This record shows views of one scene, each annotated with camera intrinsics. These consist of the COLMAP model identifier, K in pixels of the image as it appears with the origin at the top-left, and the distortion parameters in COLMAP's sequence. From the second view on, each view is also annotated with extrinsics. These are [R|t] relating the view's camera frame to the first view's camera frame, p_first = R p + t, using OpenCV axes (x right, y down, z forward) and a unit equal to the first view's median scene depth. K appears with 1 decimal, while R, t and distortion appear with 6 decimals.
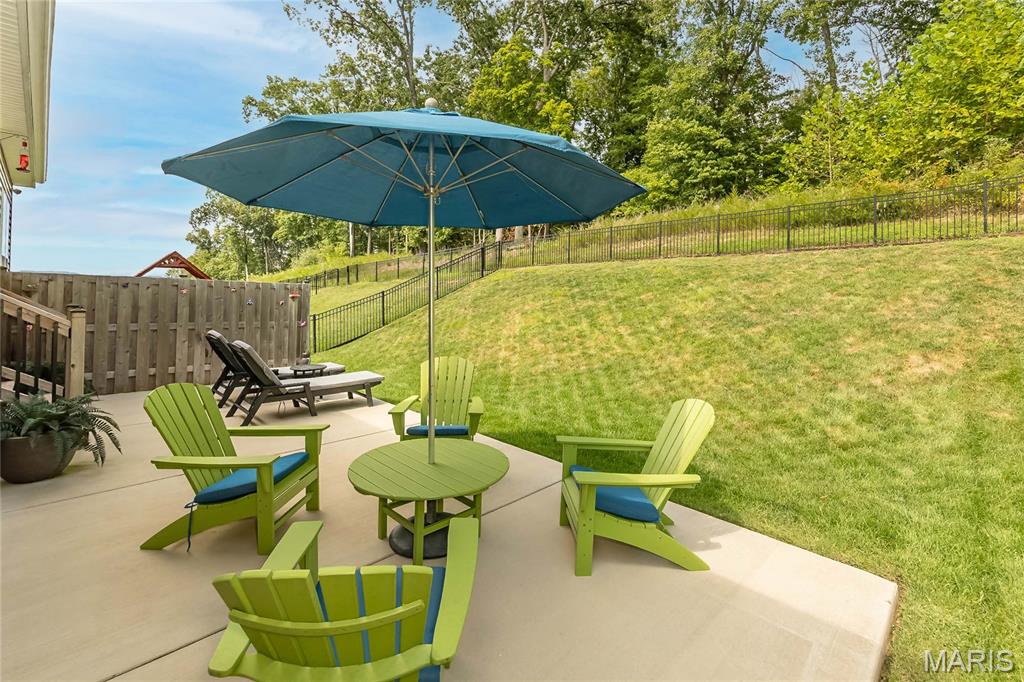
lens RADIAL K [[443.0, 0, 512.3], [0, 443.0, 295.5], [0, 0, 1]] dist [0.000864, 0.004168]
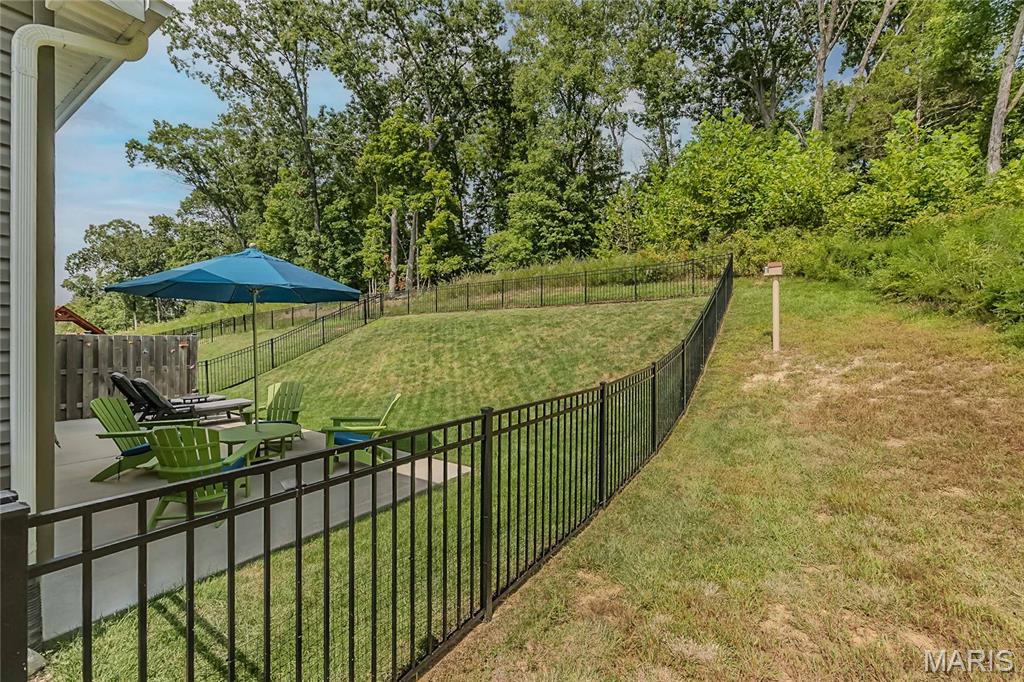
lens RADIAL K [[429.4, 0, 505.6], [0, 429.4, 341.0], [0, 0, 1]] dist [-0.004388, 0.002467]
pose [[0.984664, -0.020994, 0.173193, 0.090538], [0.019353, 0.999750, 0.011157, -0.003353], [-0.173384, -0.007634, 0.984825, -0.164926]]
